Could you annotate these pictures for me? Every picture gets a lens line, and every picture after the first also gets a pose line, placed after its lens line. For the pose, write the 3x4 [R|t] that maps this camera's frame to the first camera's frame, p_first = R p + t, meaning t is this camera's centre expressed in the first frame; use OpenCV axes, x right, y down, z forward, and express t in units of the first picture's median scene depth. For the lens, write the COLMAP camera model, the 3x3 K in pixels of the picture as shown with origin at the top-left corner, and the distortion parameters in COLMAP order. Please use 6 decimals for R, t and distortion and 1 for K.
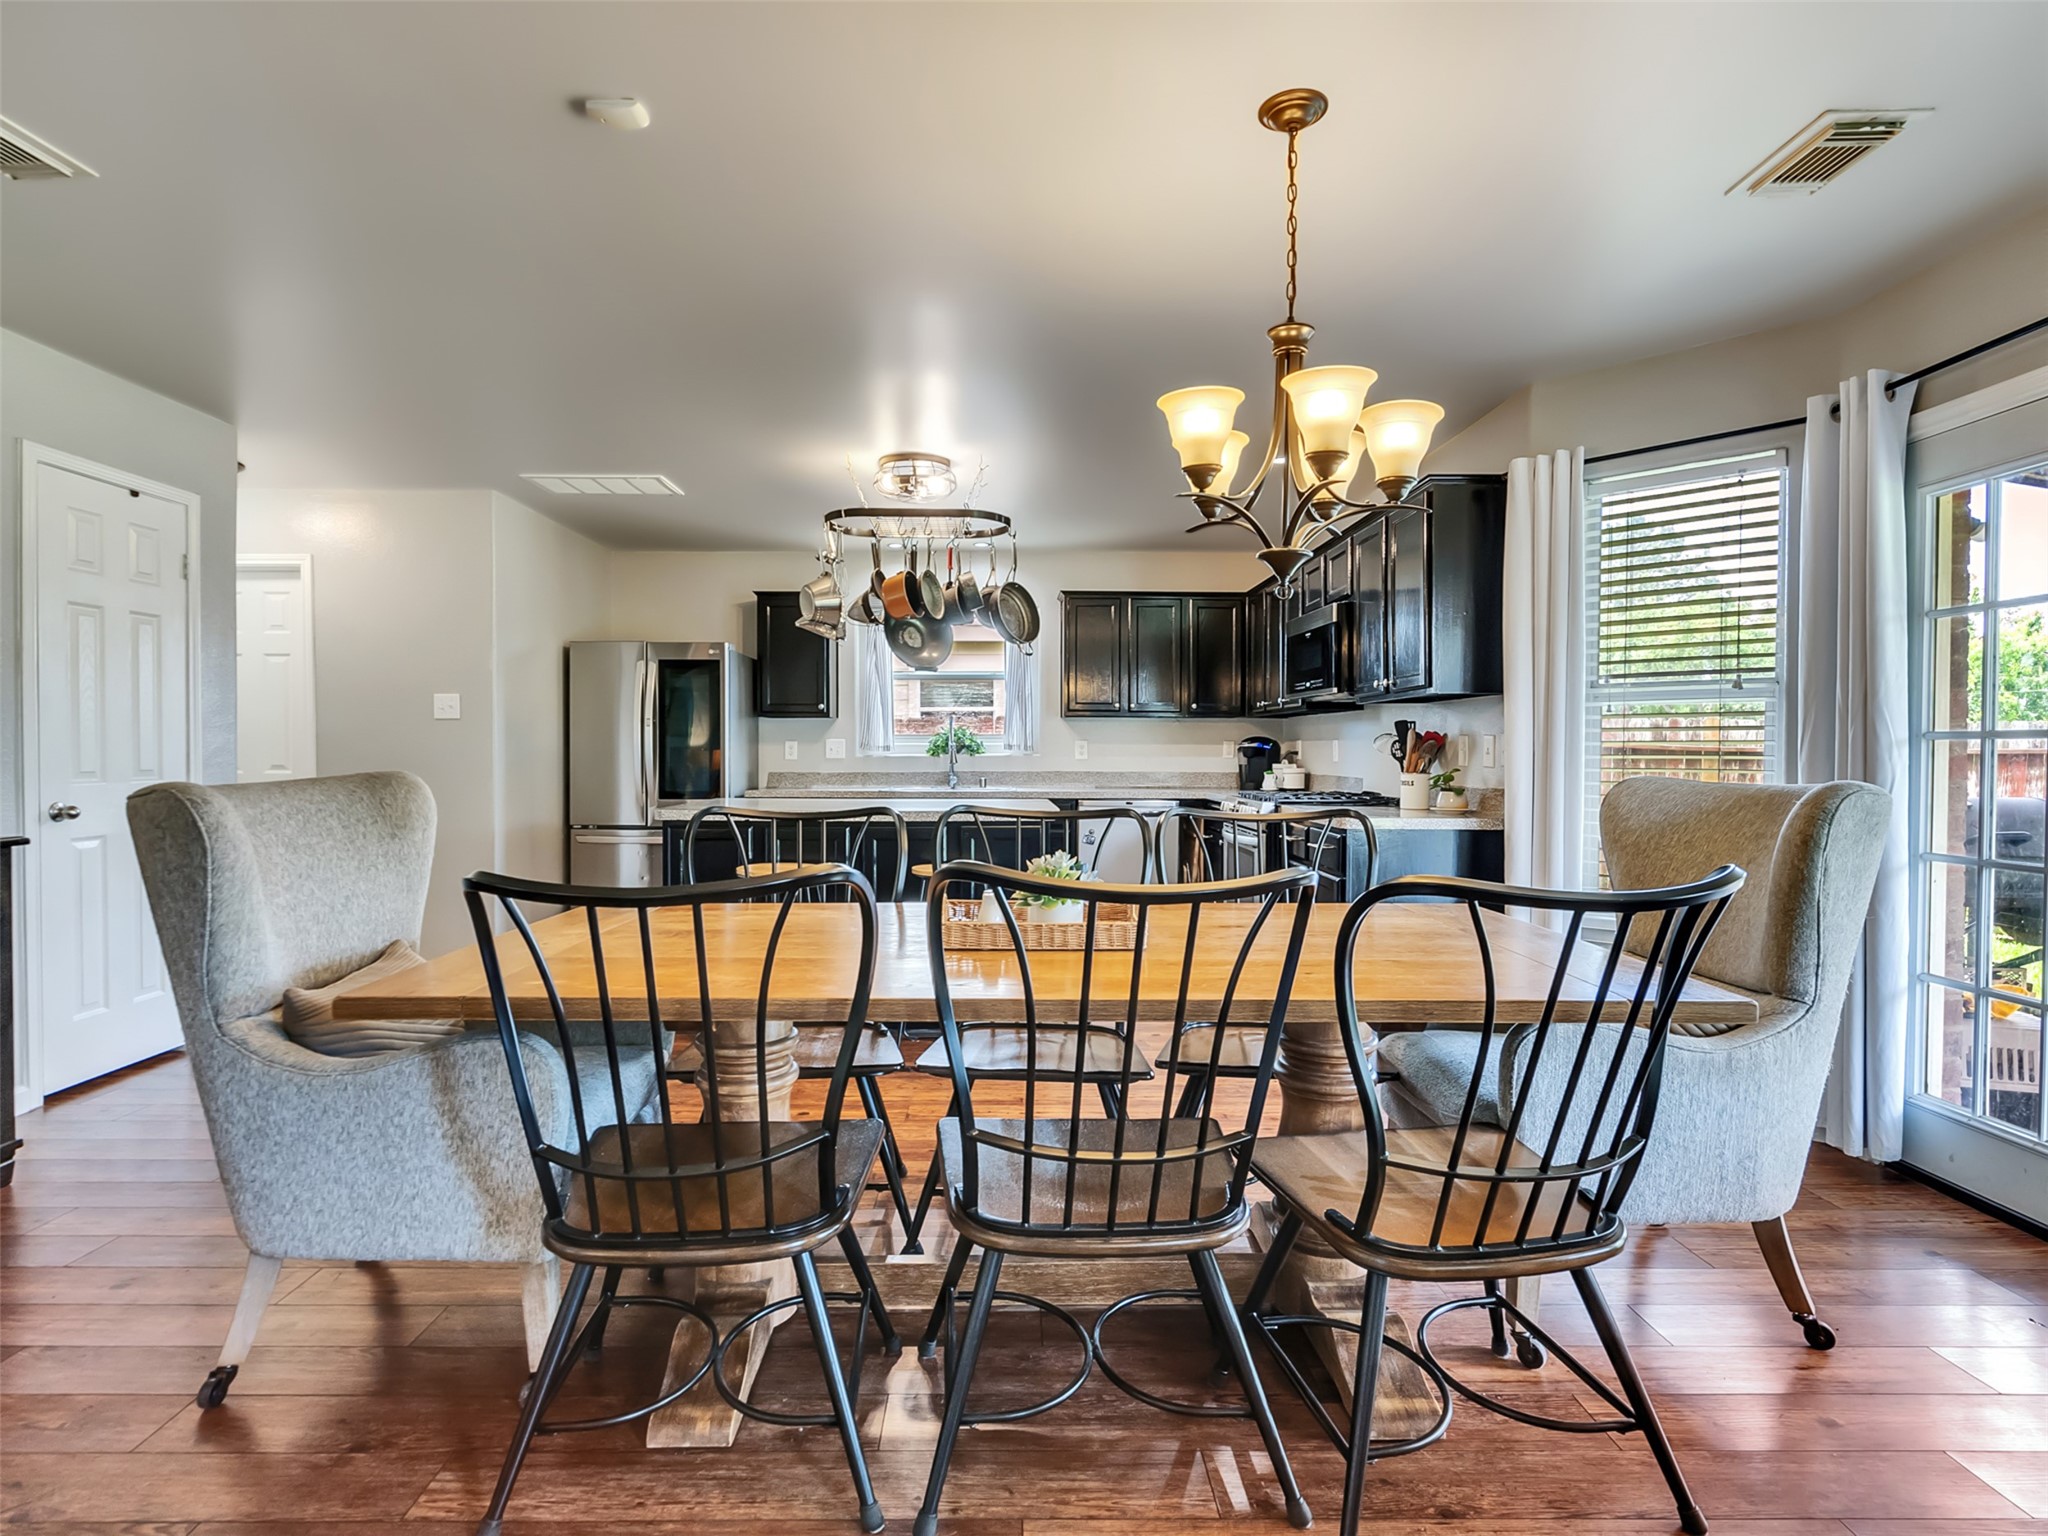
lens RADIAL K [[1056.1, 0, 1021.7], [0, 1056.1, 757.0], [0, 0, 1]] dist [0.003285, 0.001607]
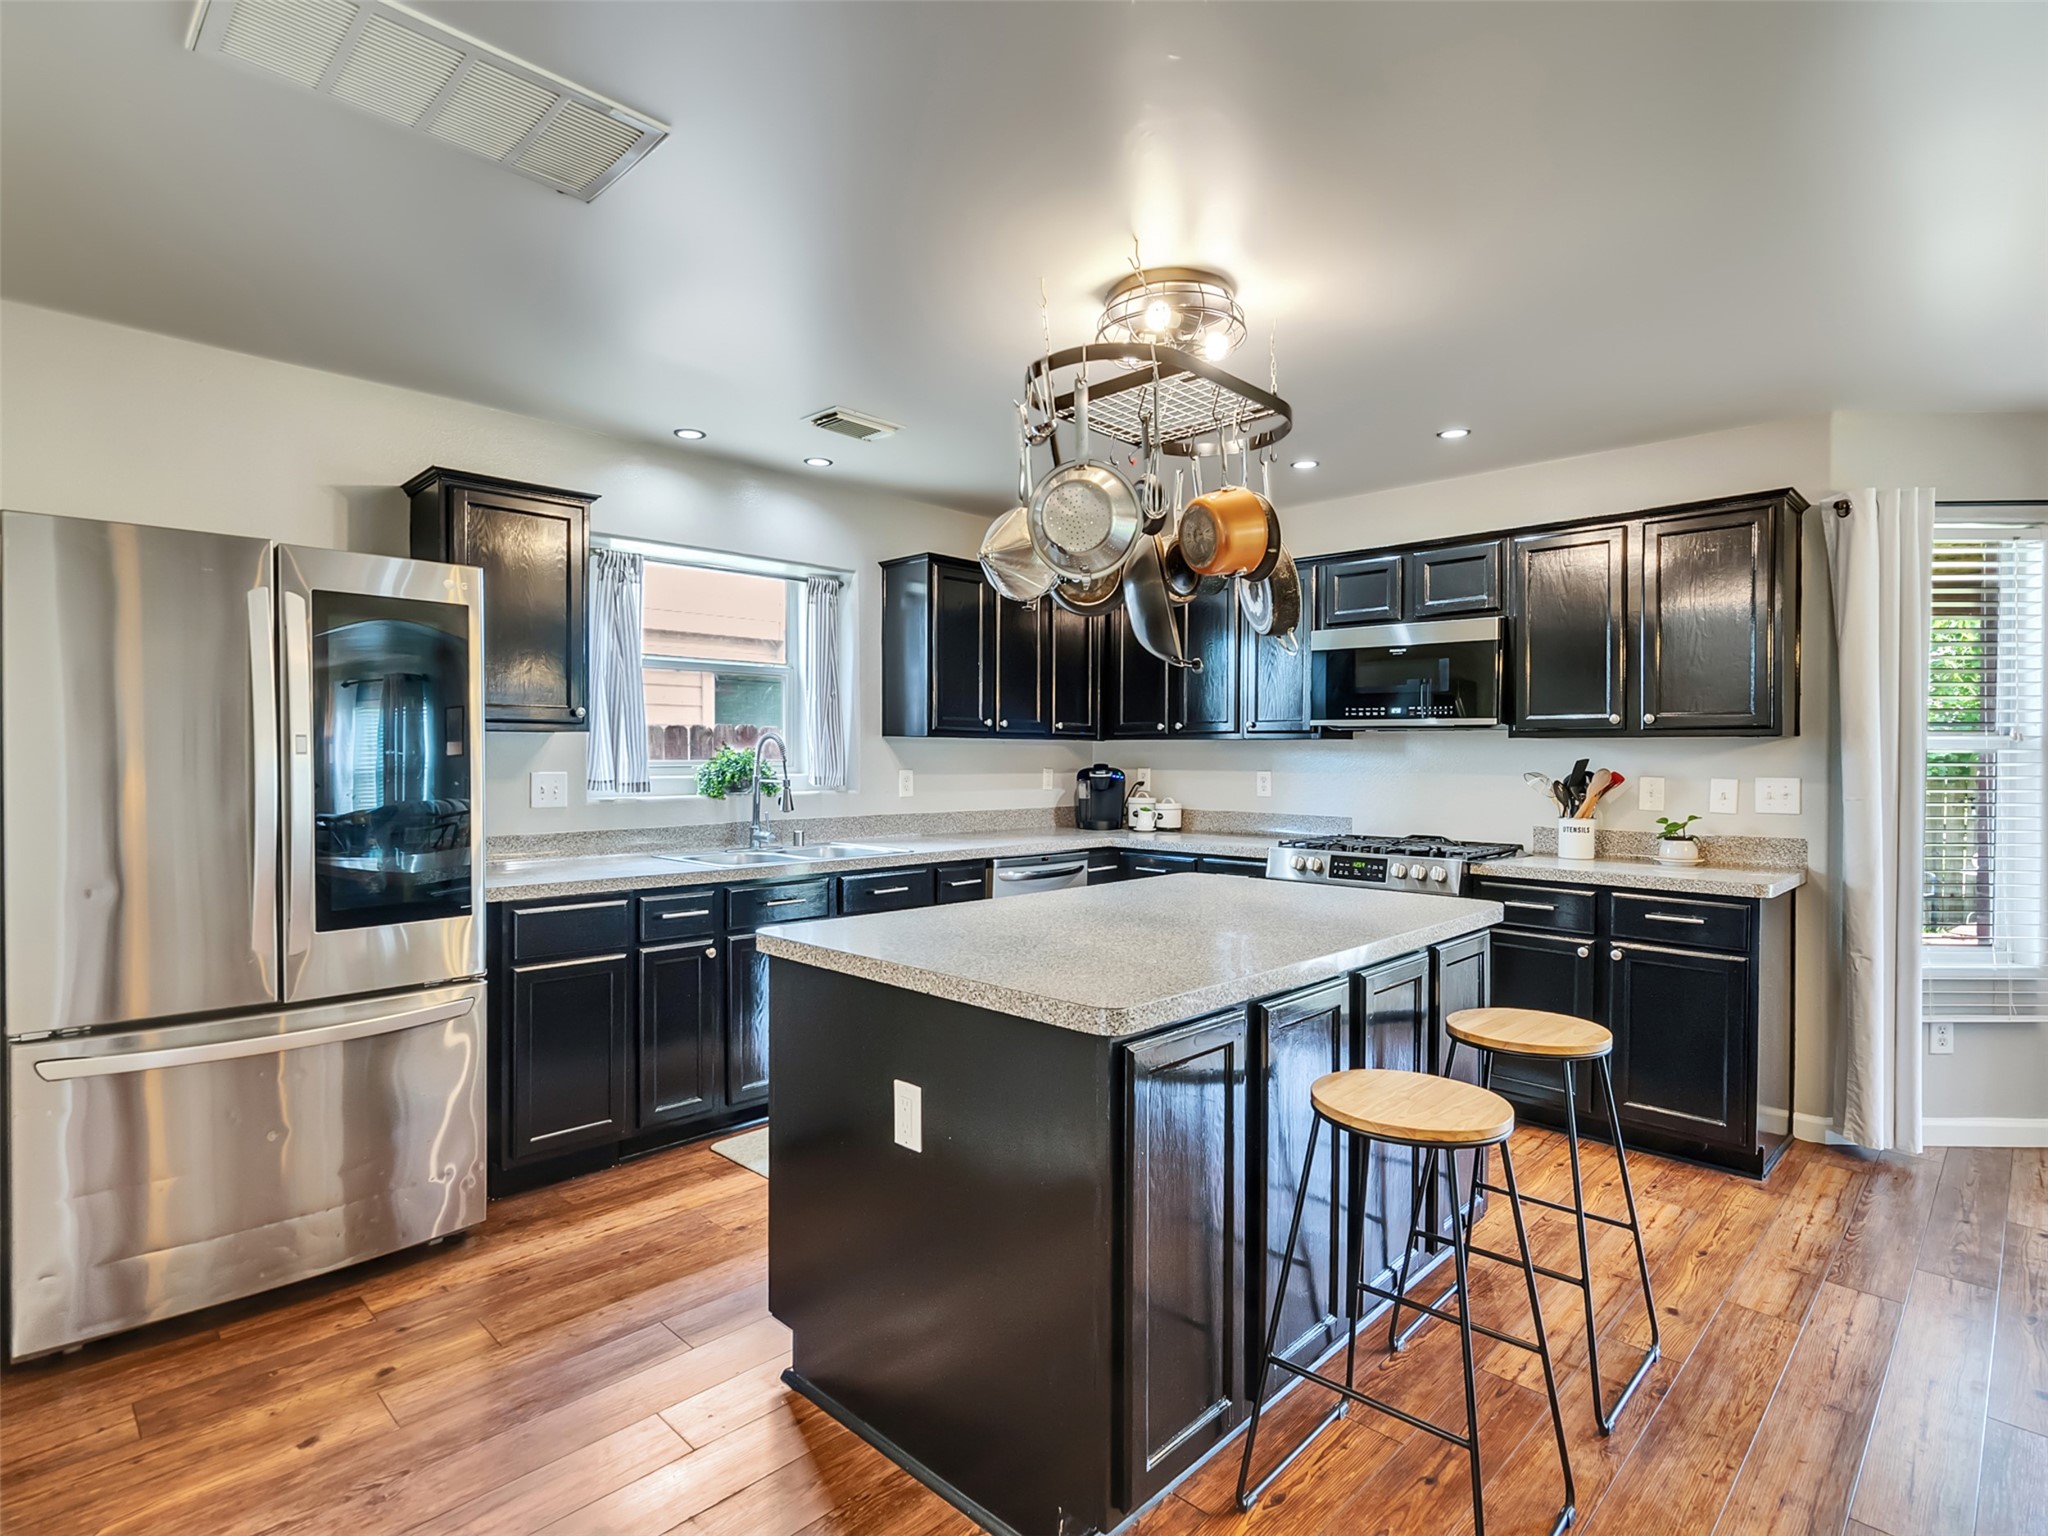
lens RADIAL K [[1056.1, 0, 1012.0], [0, 1056.1, 767.3], [0, 0, 1]] dist [0.003285, 0.001607]
pose [[0.702576, -0.005517, 0.711587, -0.392923], [0.007344, 0.999973, 0.000502, -0.017663], [-0.711571, 0.004873, 0.702597, 0.455839]]
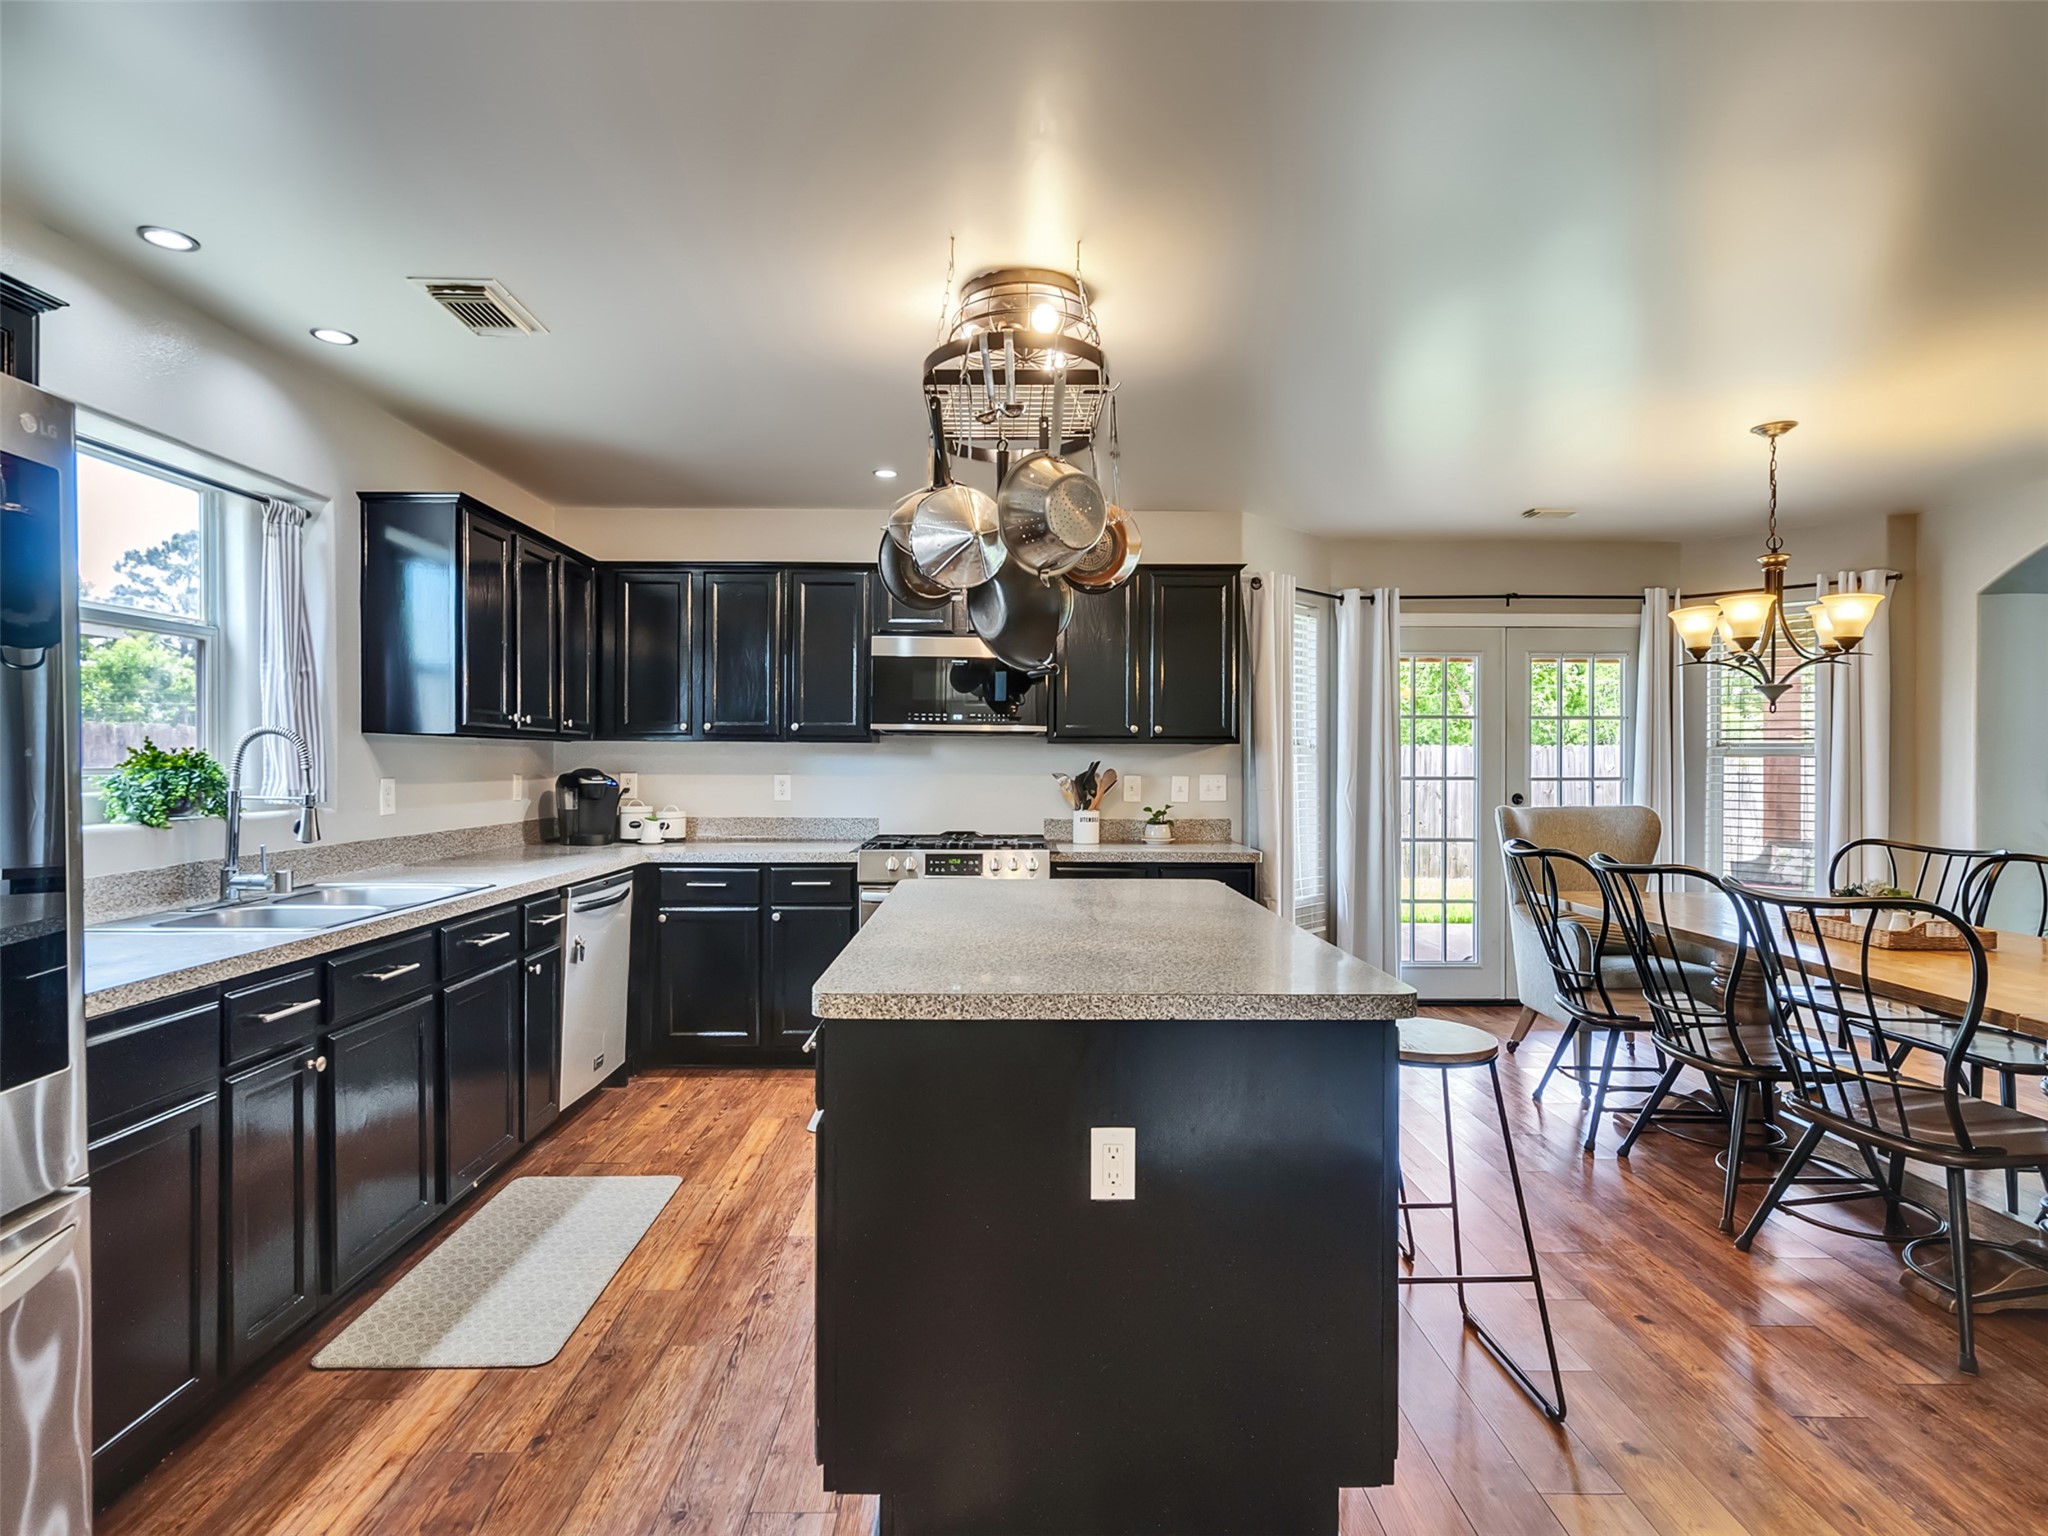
lens RADIAL K [[1056.1, 0, 1012.4], [0, 1056.1, 762.0], [0, 0, 1]] dist [0.003285, 0.001607]
pose [[-0.005345, -0.002112, 0.999983, -0.463221], [0.013077, 0.999912, 0.002182, -0.021324], [-0.999900, 0.013088, -0.005317, 0.695129]]
